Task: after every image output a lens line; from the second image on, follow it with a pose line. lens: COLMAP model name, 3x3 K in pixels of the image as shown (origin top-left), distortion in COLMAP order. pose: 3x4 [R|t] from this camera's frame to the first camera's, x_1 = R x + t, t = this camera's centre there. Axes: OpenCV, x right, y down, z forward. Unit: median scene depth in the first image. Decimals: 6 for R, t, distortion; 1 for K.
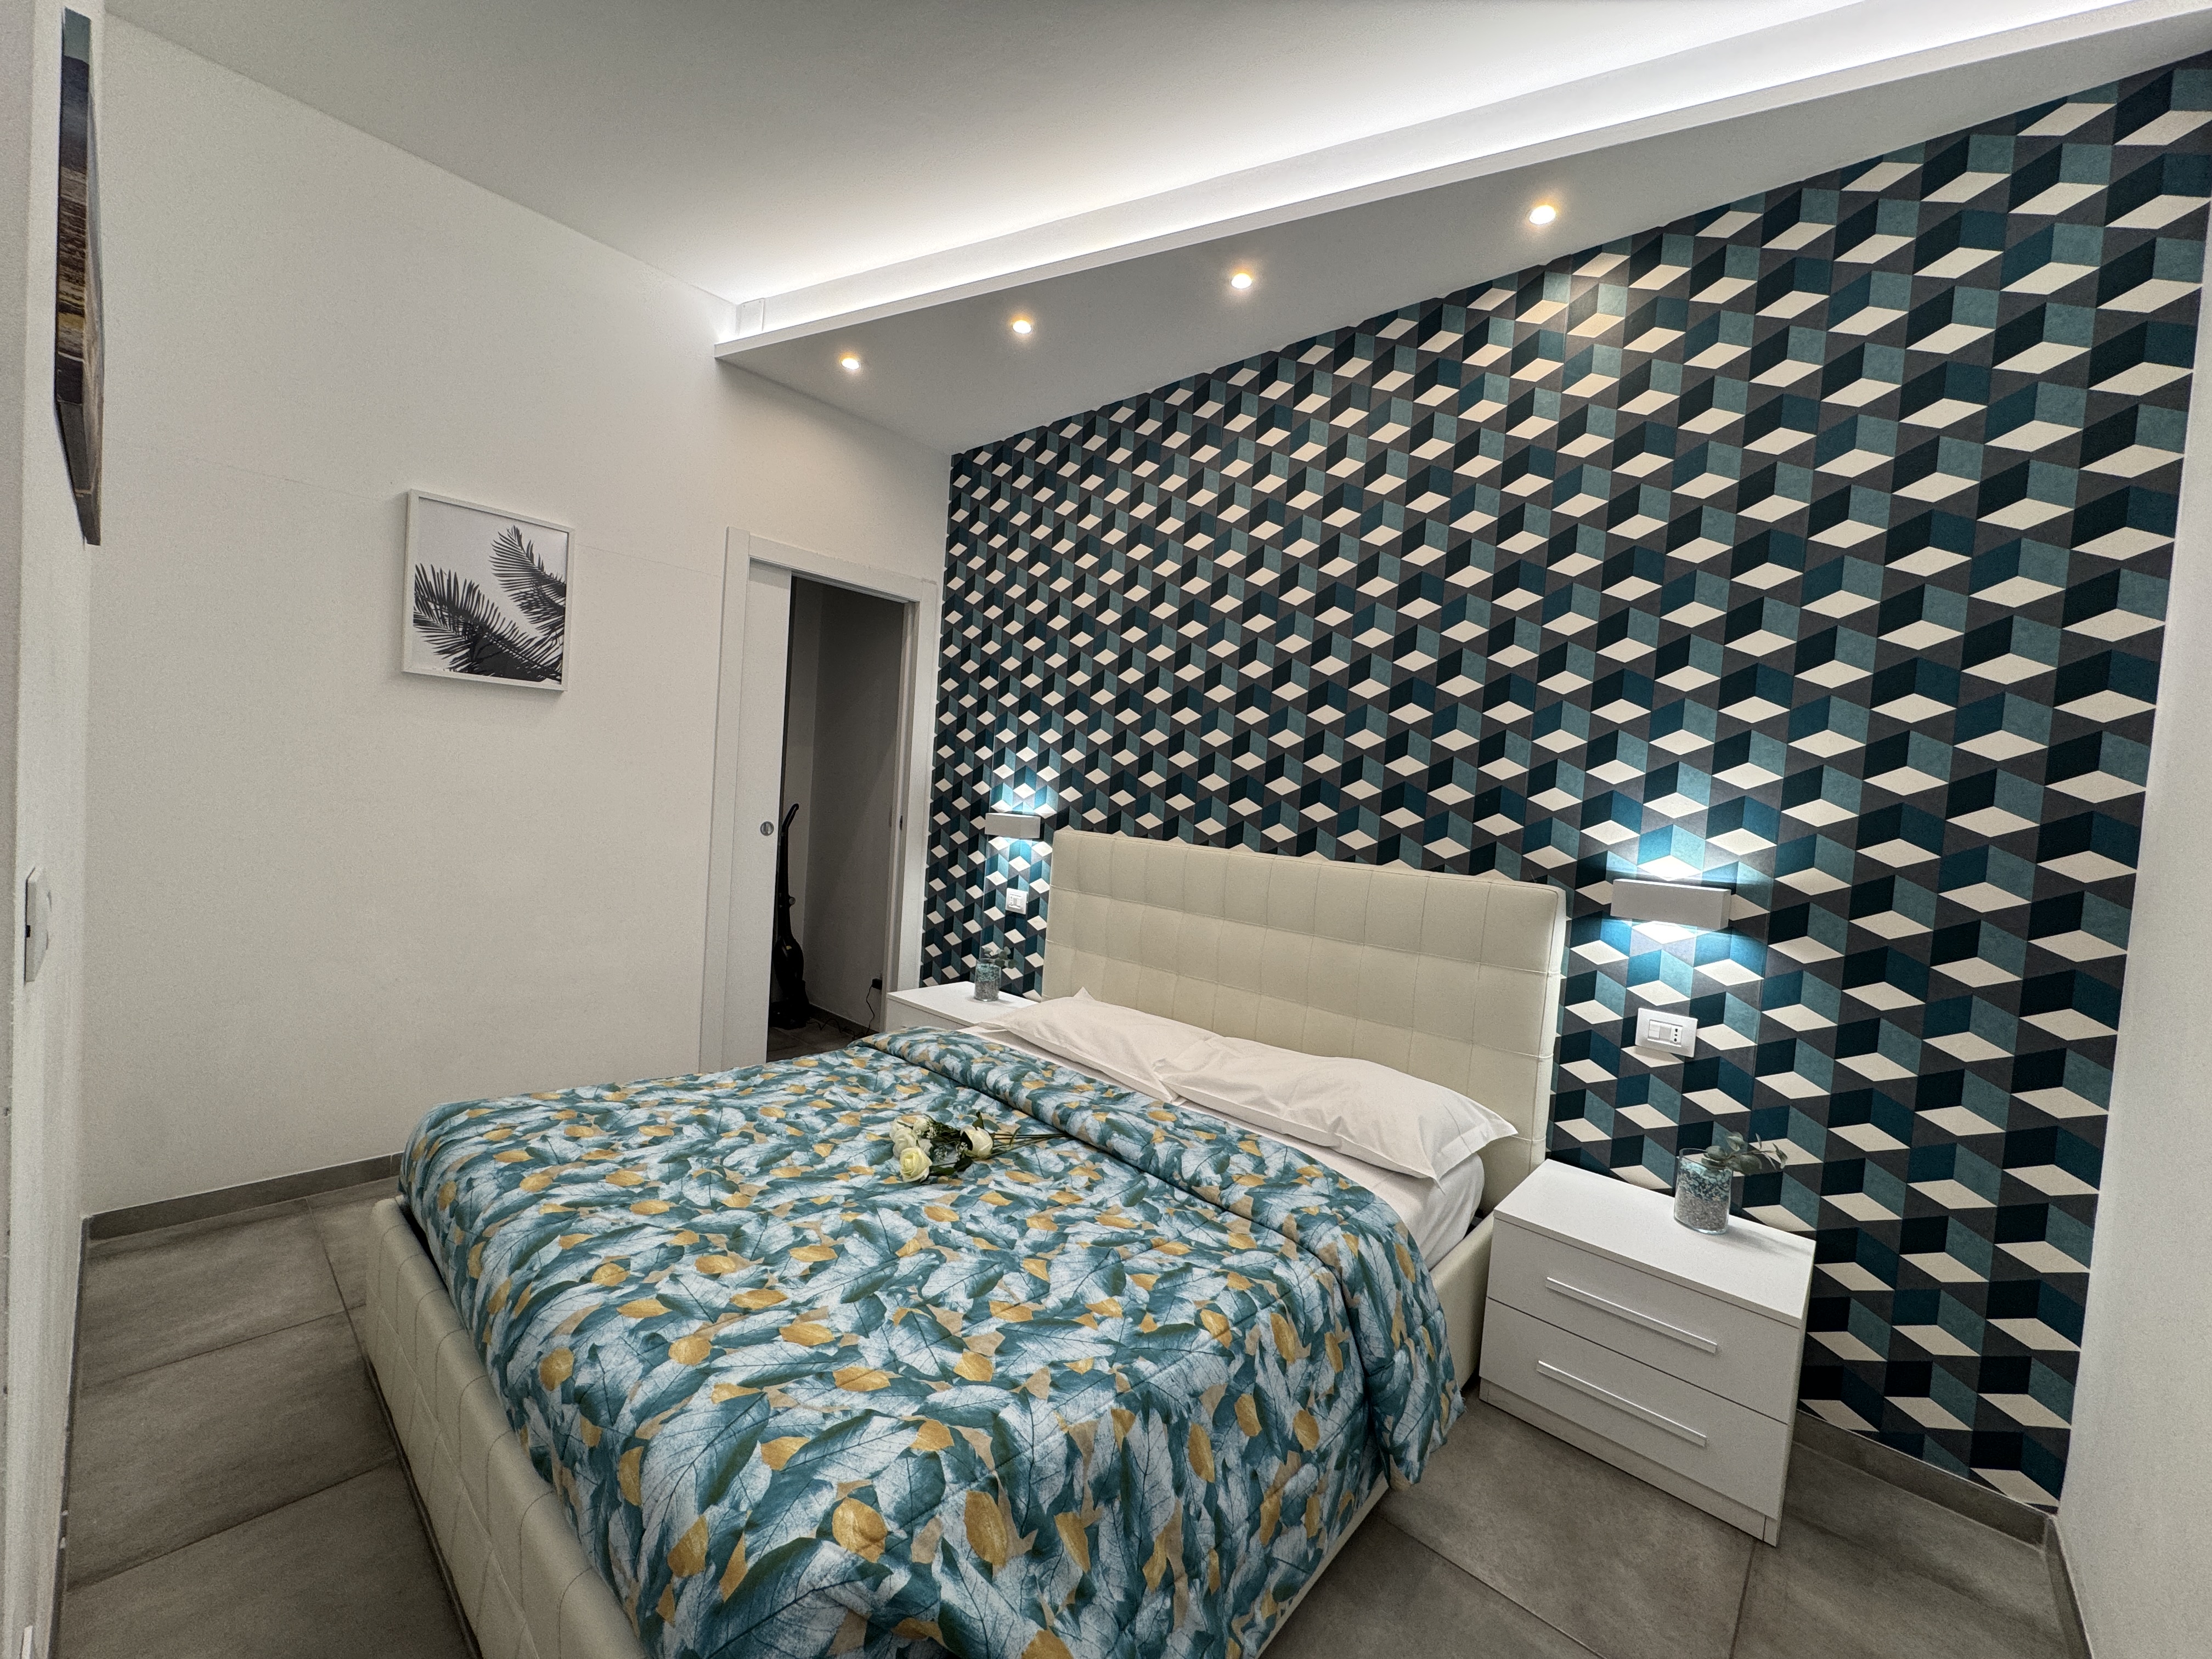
lens RADIAL K [[877.6, 0, 1106.6], [0, 877.6, 828.0], [0, 0, 1]] dist [-0.003082, -0.000092]
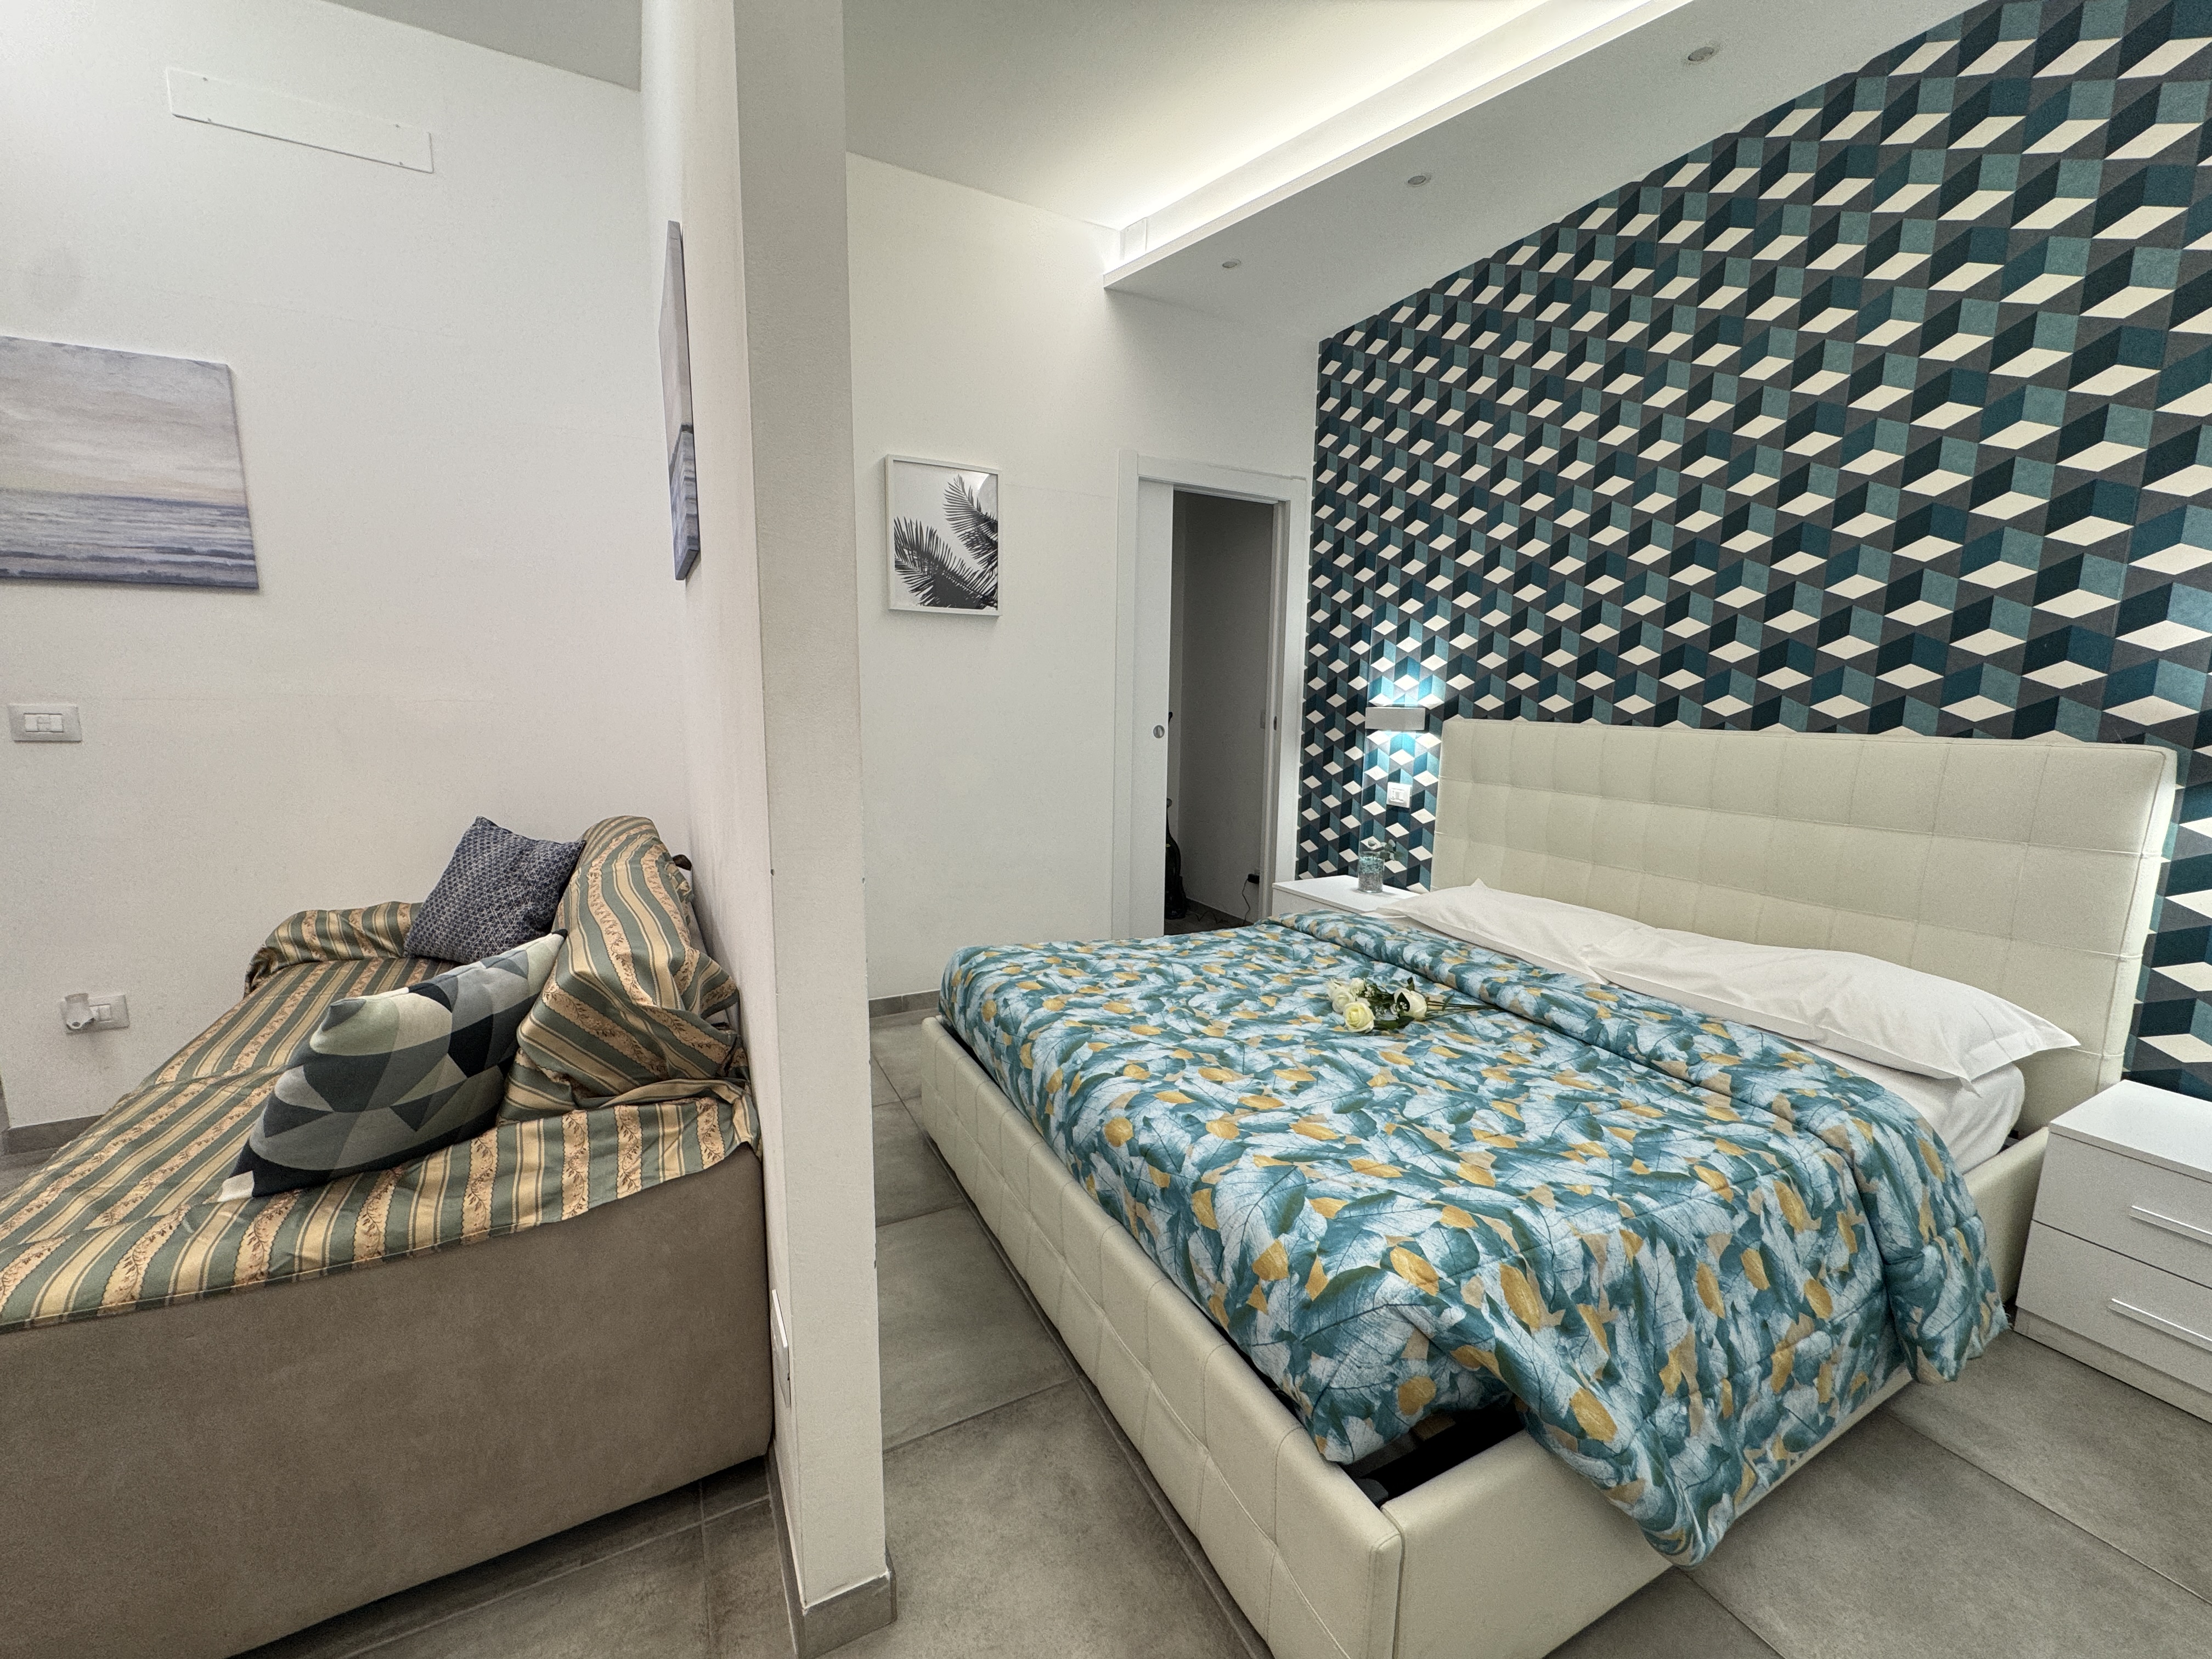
lens RADIAL K [[877.6, 0, 1106.6], [0, 877.6, 828.0], [0, 0, 1]] dist [-0.003082, -0.000092]
pose [[0.935899, -0.004448, -0.352241, -0.138270], [0.037254, 0.995563, 0.086410, 0.049317], [0.350294, -0.093993, 0.931912, -0.104451]]
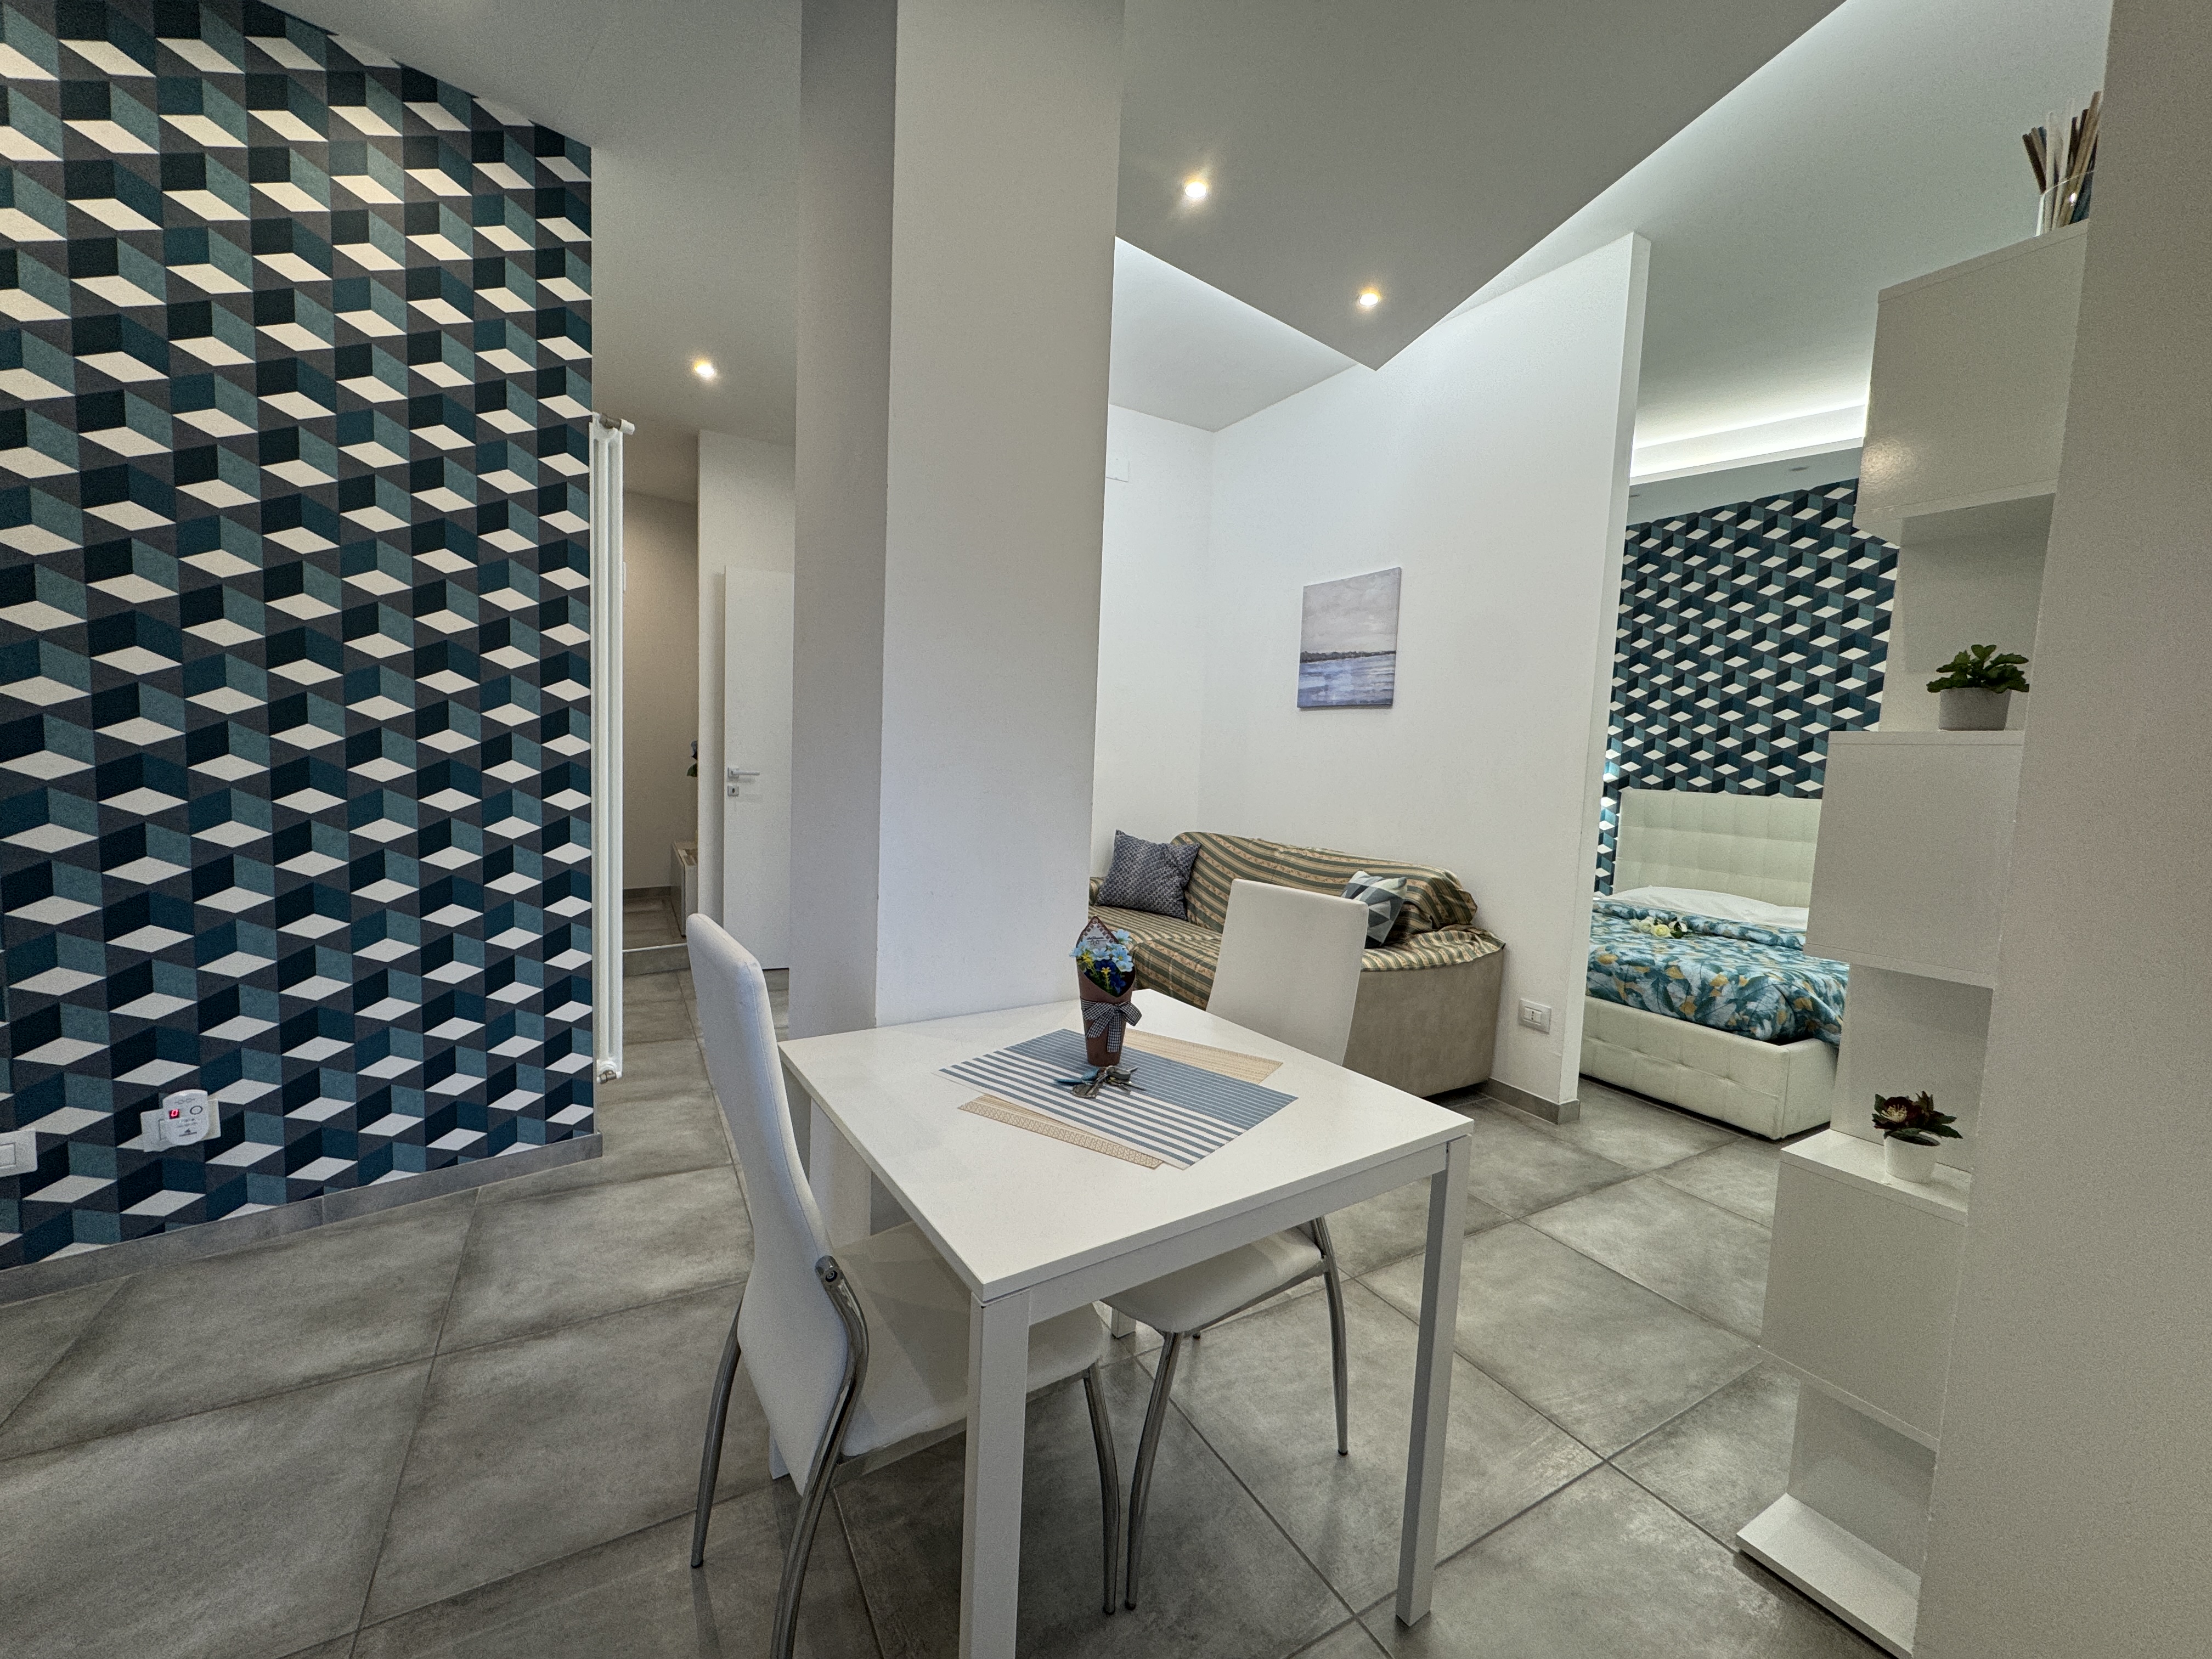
lens RADIAL K [[882.9, 0, 1114.1], [0, 882.9, 824.3], [0, 0, 1]] dist [0.017271, -0.008336]
pose [[0.953082, -0.004501, -0.302679, -0.932693], [0.010260, 0.999795, 0.017439, 0.059332], [0.302539, -0.019726, 0.952933, -1.703394]]
